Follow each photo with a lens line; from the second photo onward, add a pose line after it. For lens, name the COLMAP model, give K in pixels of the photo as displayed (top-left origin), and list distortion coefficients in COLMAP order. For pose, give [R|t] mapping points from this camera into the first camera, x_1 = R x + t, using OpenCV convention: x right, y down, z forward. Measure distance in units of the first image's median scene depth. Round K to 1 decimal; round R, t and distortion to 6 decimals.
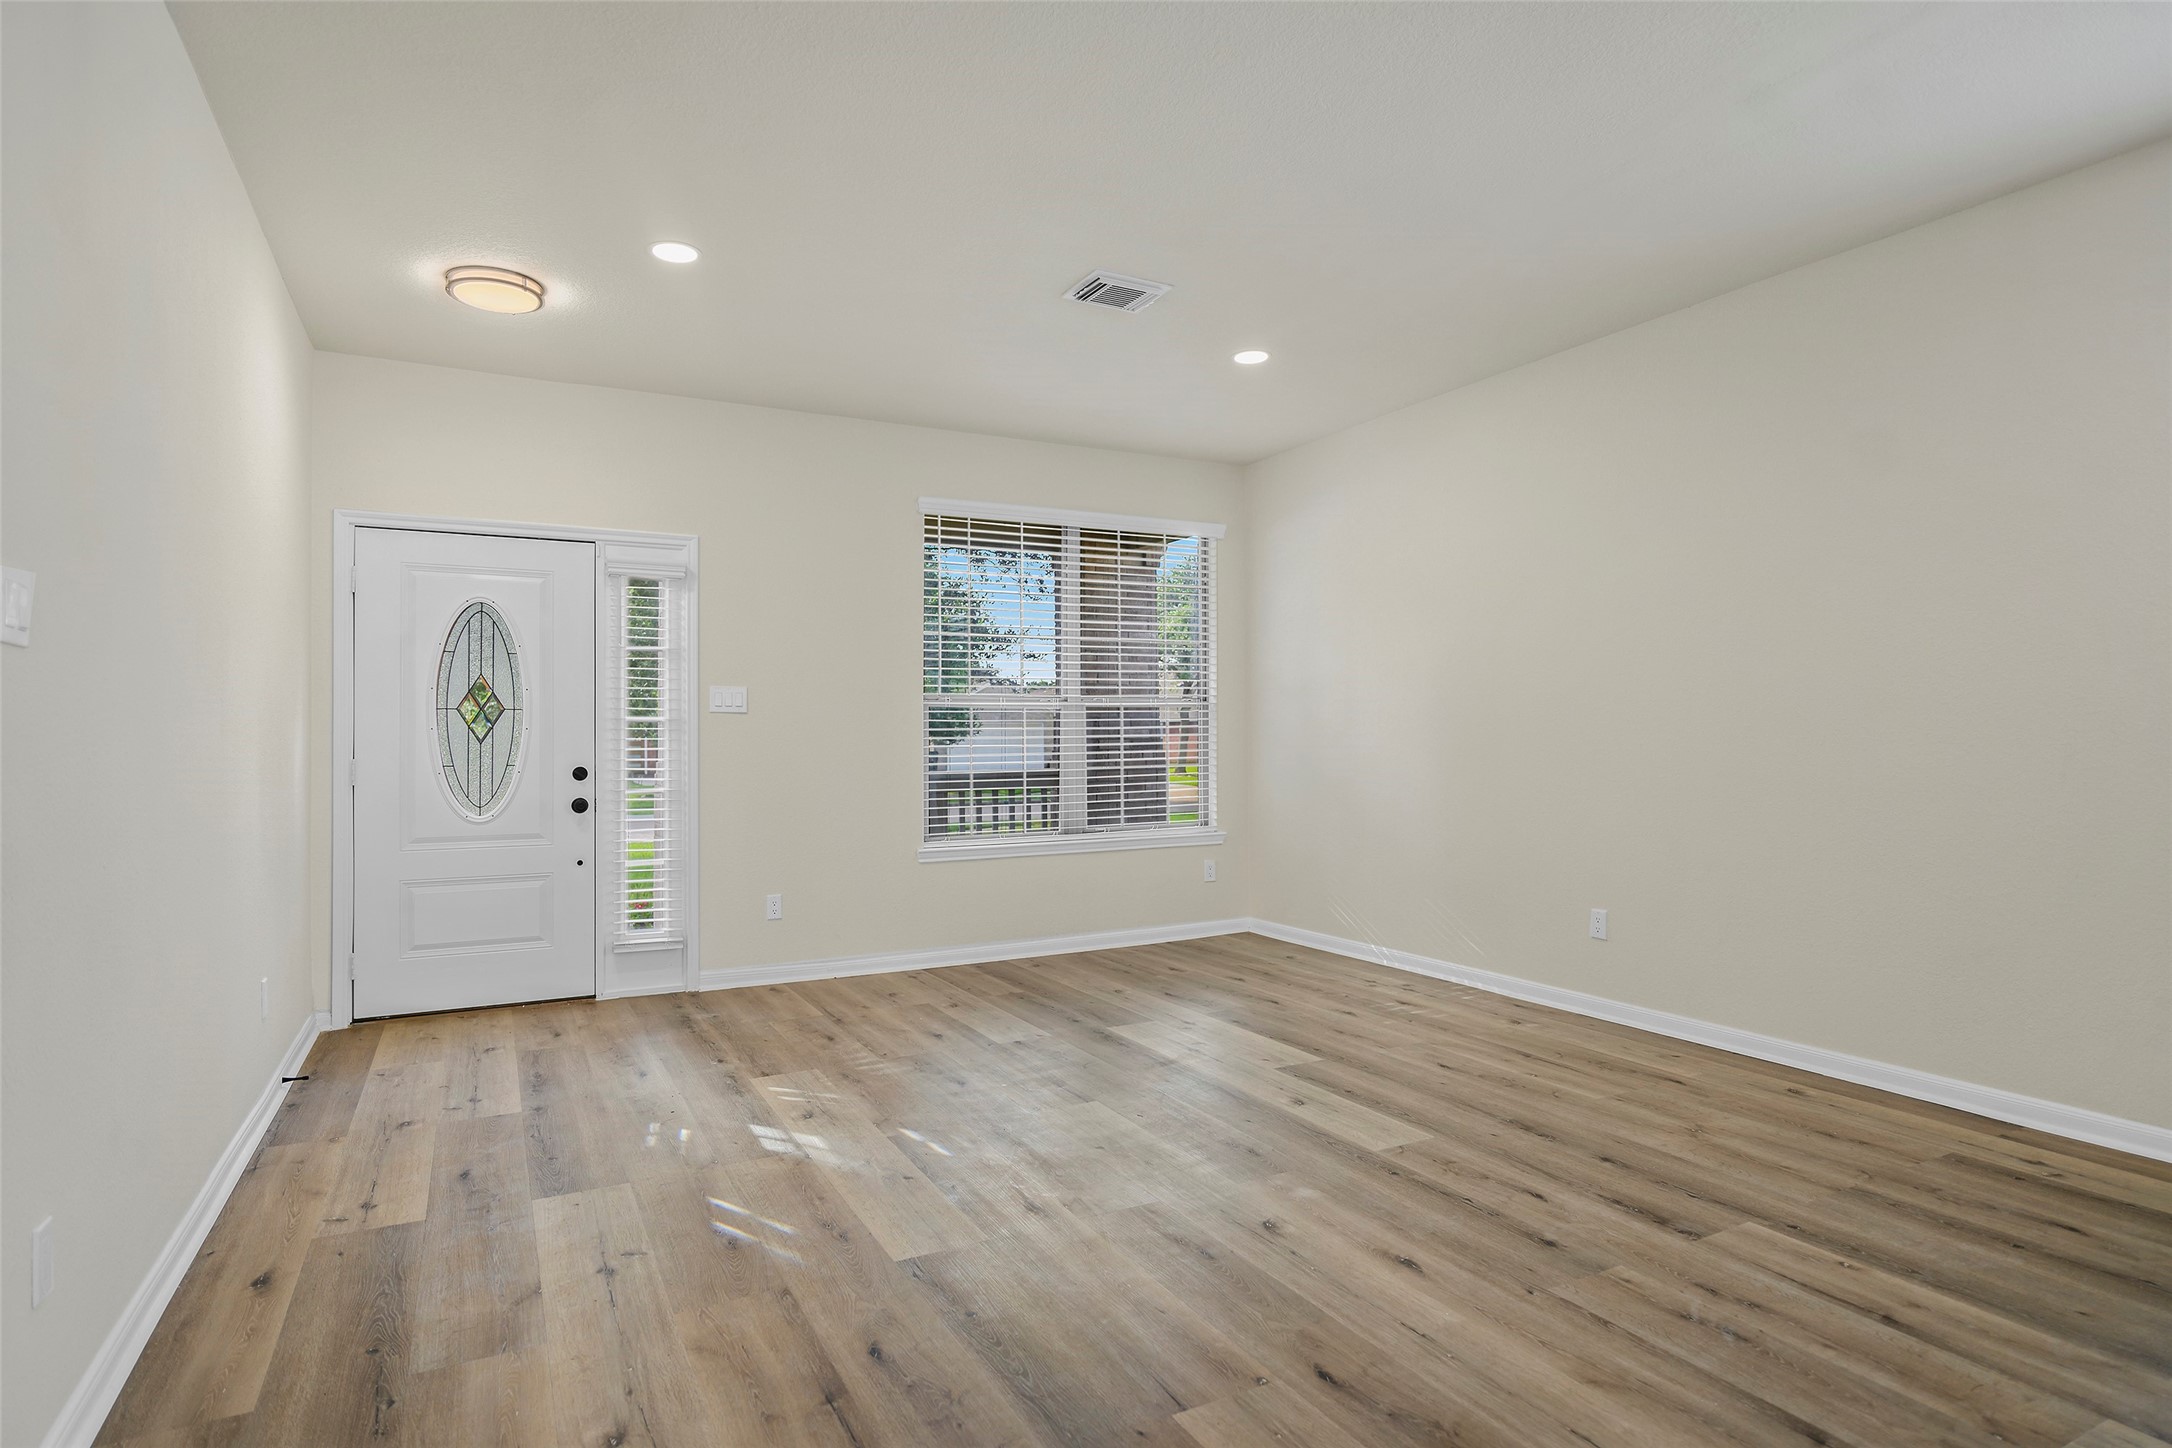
lens RADIAL K [[1137.1, 0, 1086.0], [0, 1137.1, 724.0], [0, 0, 1]] dist [-0.000629, 0.001008]
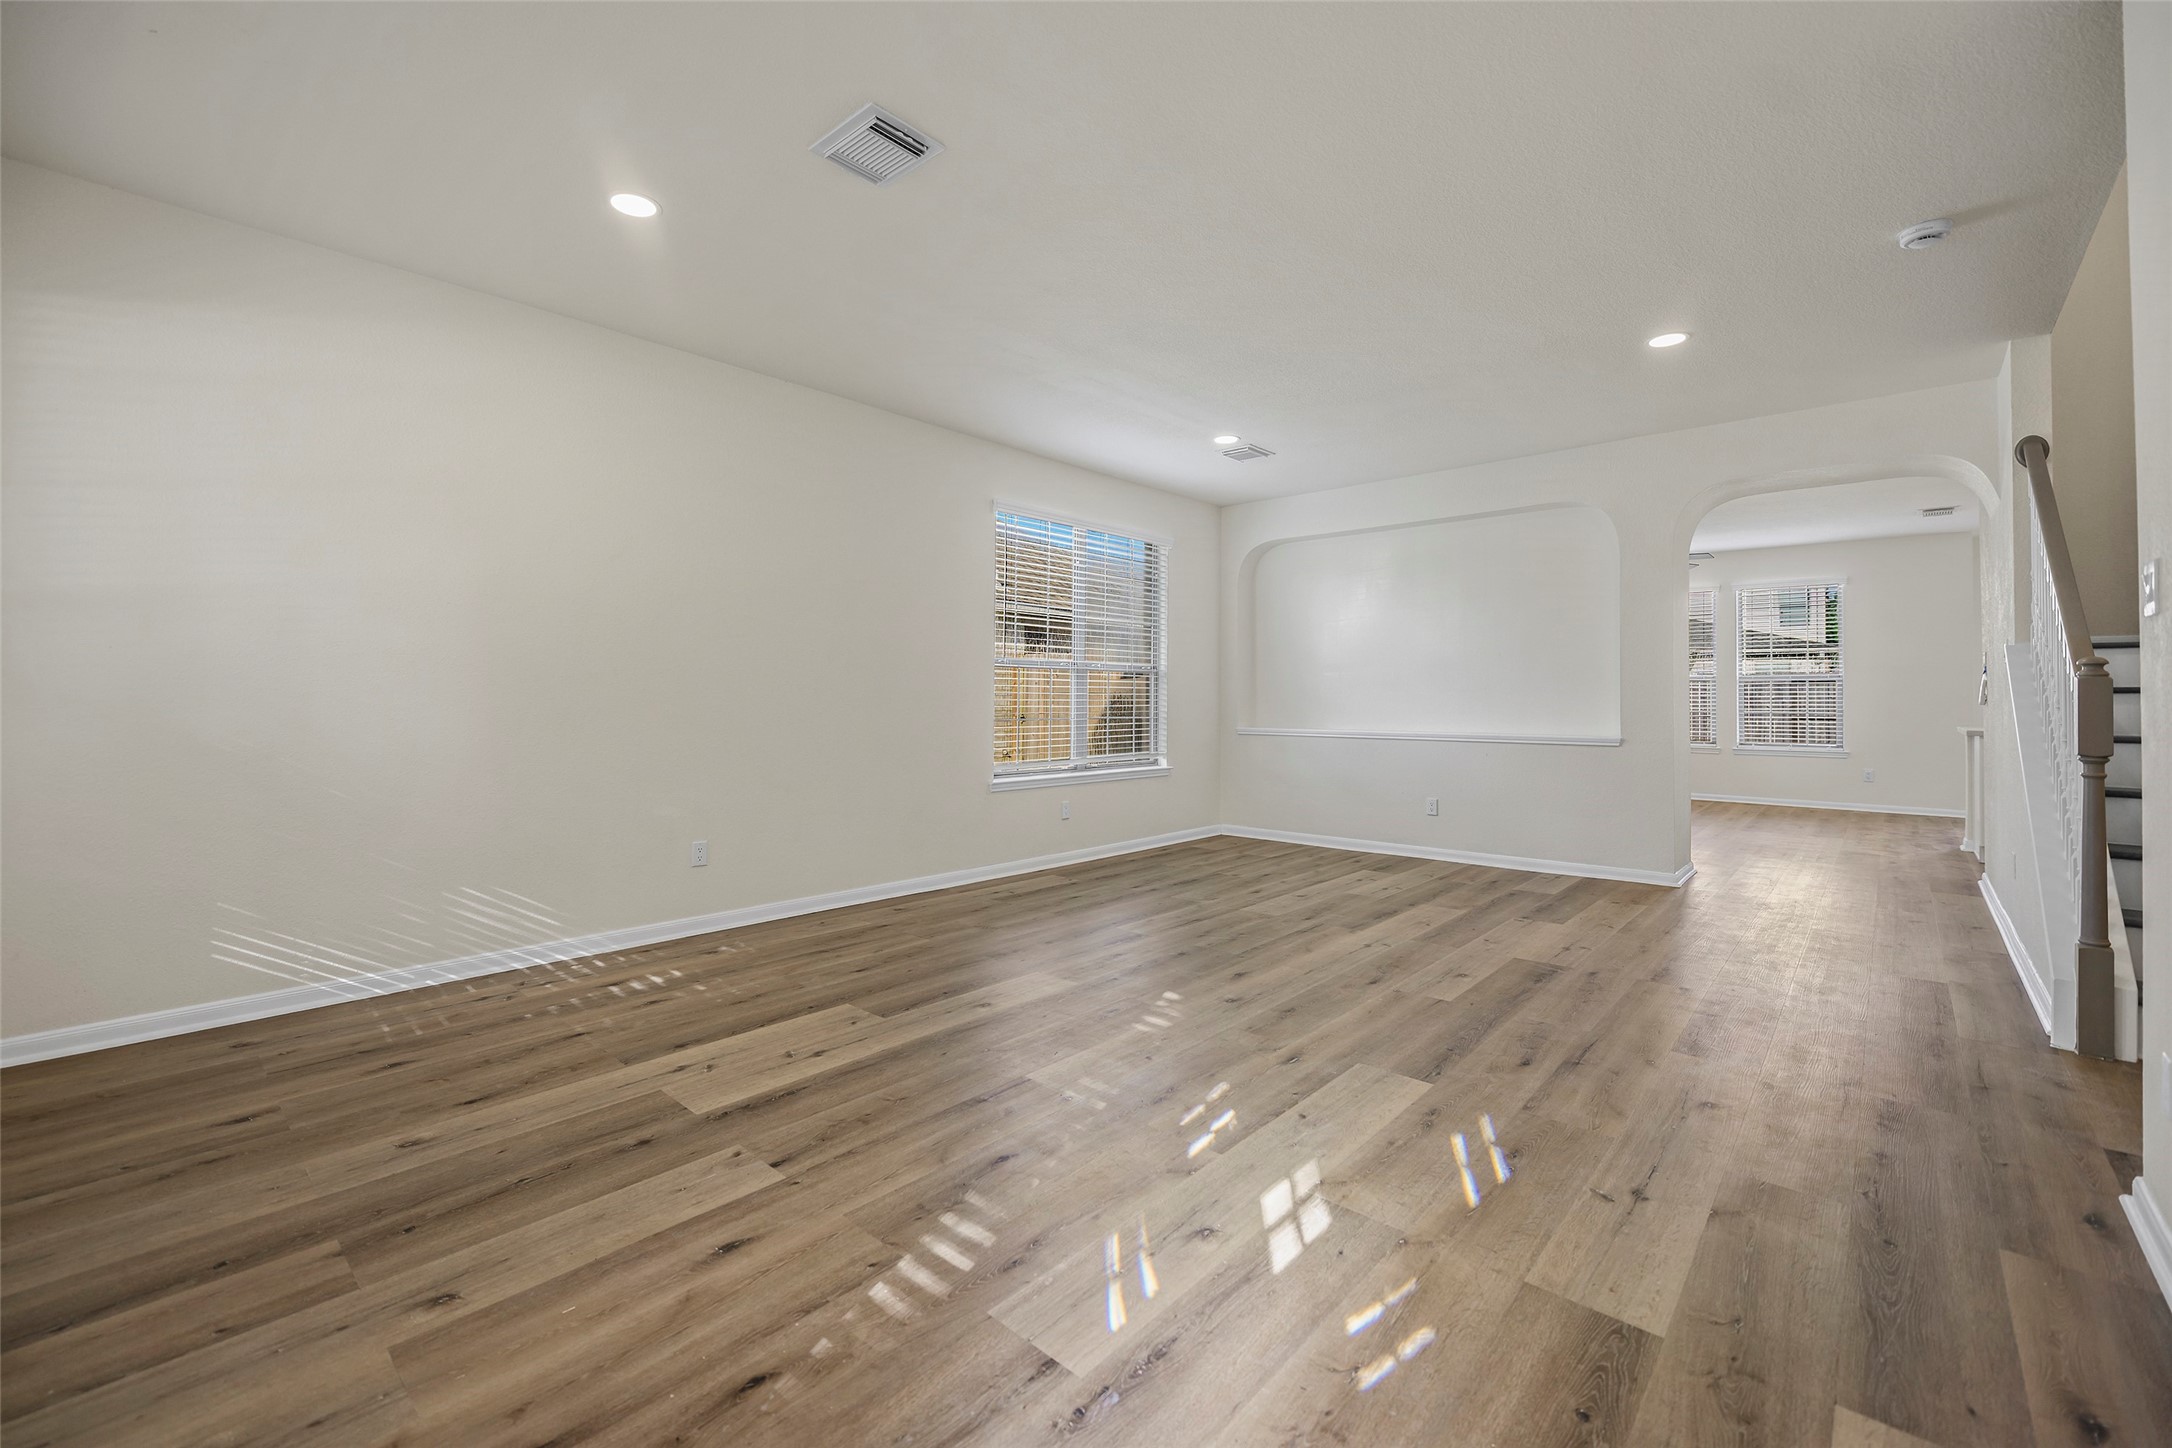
lens RADIAL K [[890.6, 0, 1073.3], [0, 890.6, 688.7], [0, 0, 1]] dist [-0.008017, 0.000214]
pose [[-0.330970, 0.018067, 0.943468, -0.757400], [-0.011871, 0.999658, -0.023307, 0.030813], [-0.943566, -0.018914, -0.330643, 1.306495]]
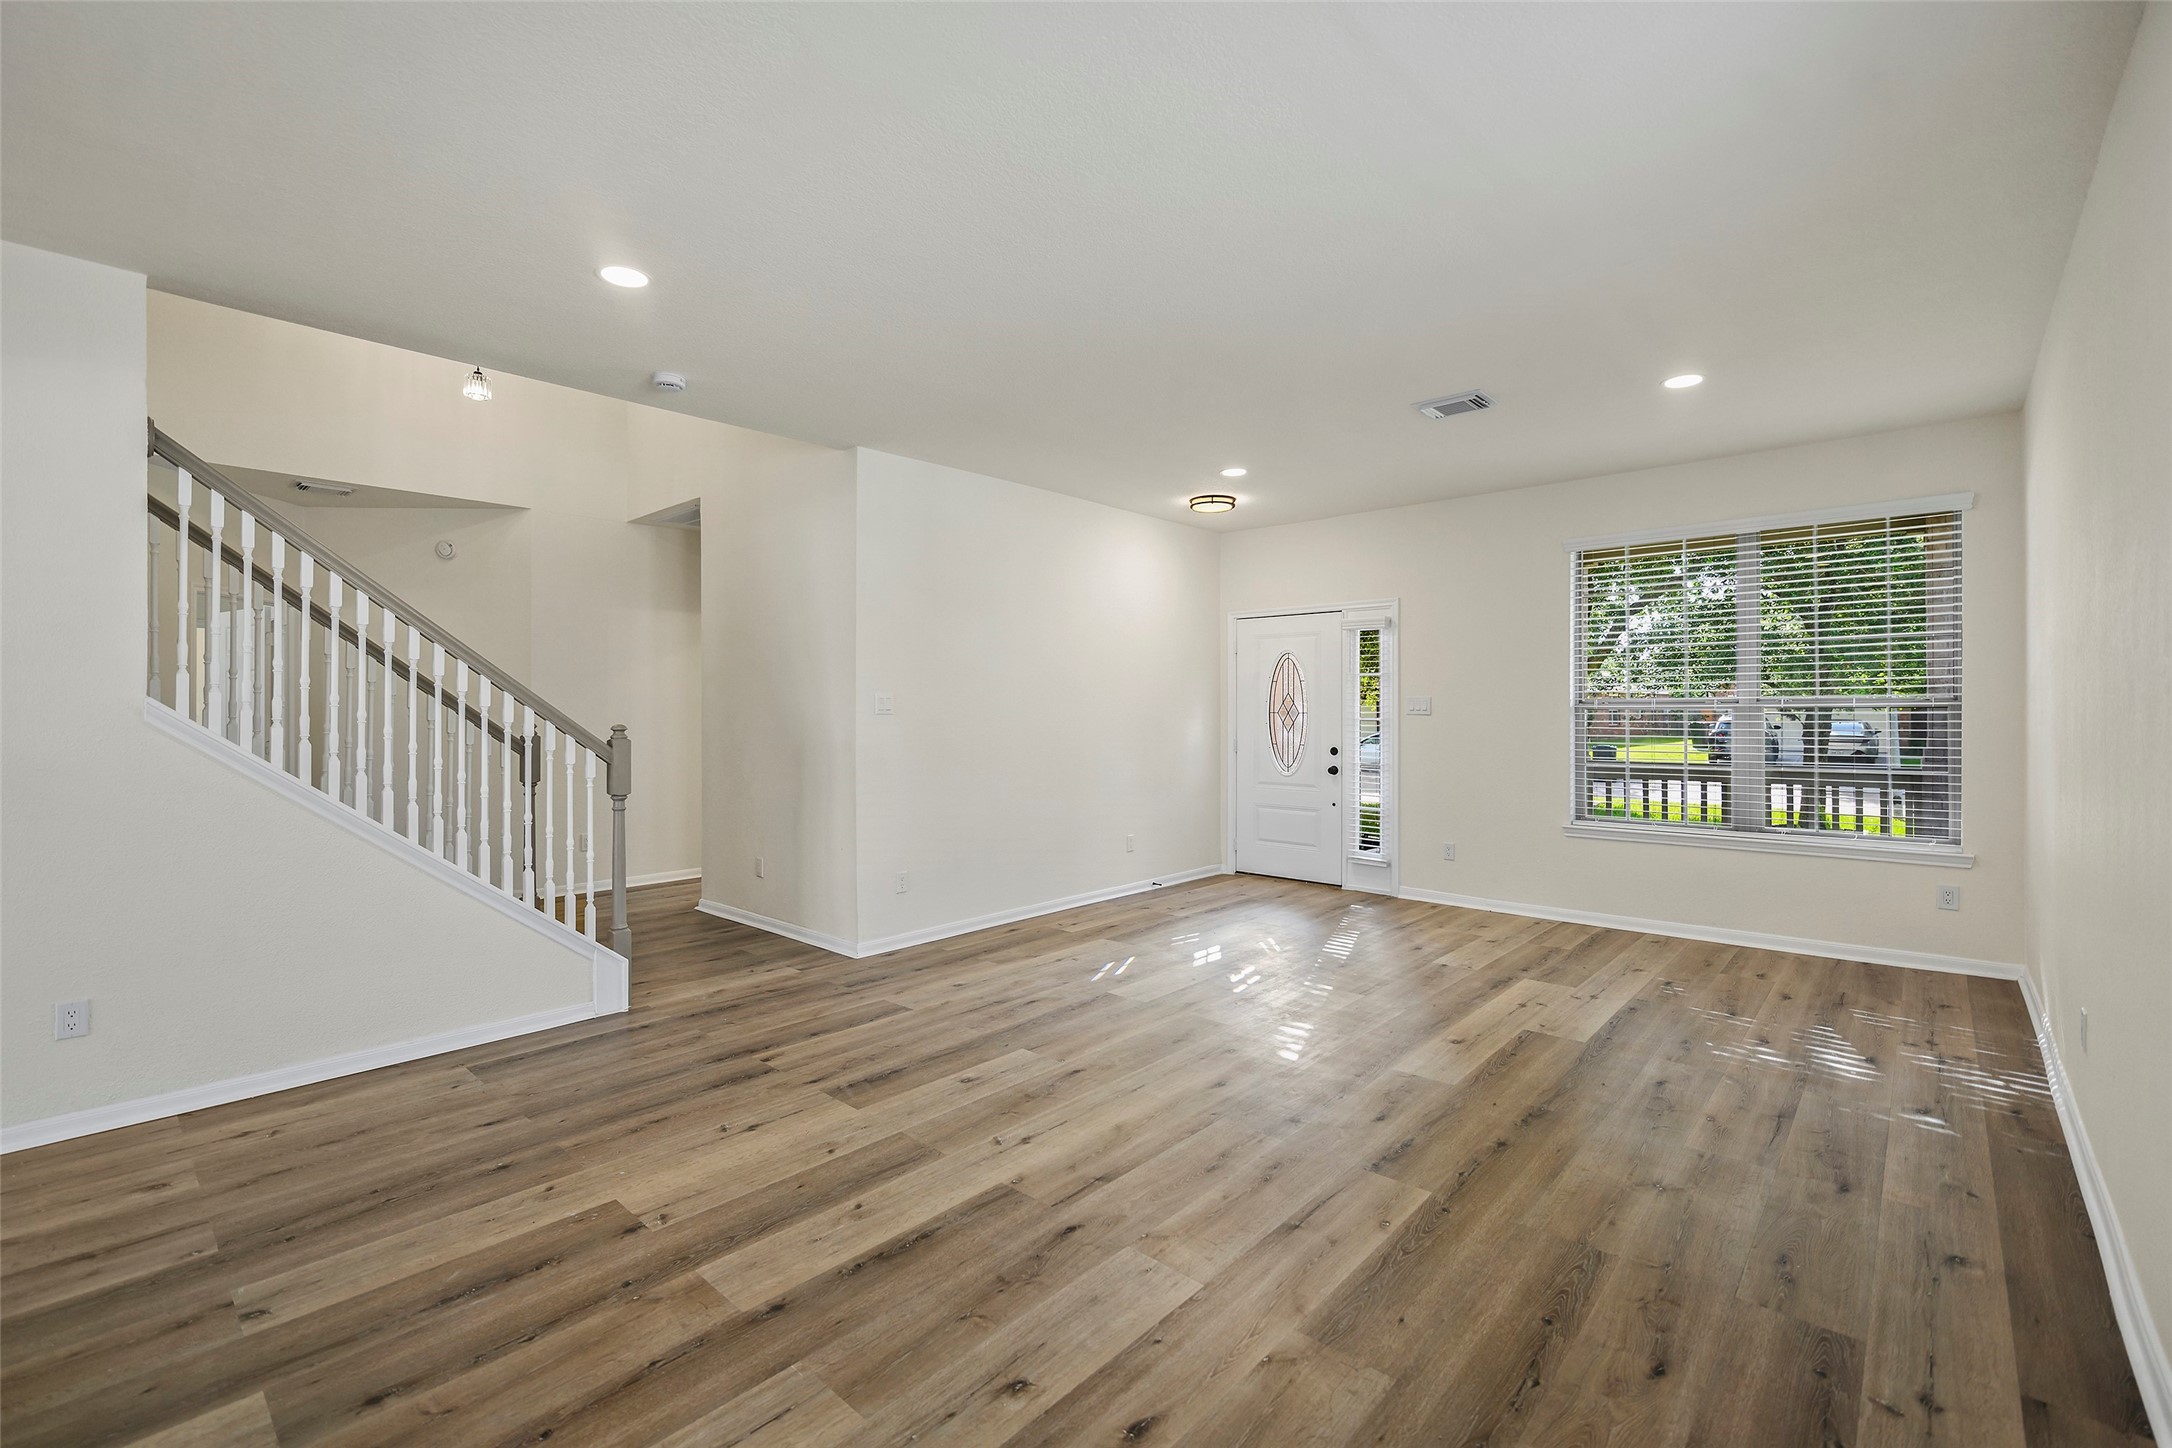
lens RADIAL K [[936.0, 0, 1086.0], [0, 936.0, 724.0], [0, 0, 1]] dist [0.000748, 0.000097]
pose [[0.340828, 0.022755, -0.939850, 1.091408], [0.010934, 0.999543, 0.028165, -0.059527], [0.940062, -0.019876, 0.340424, 0.280985]]
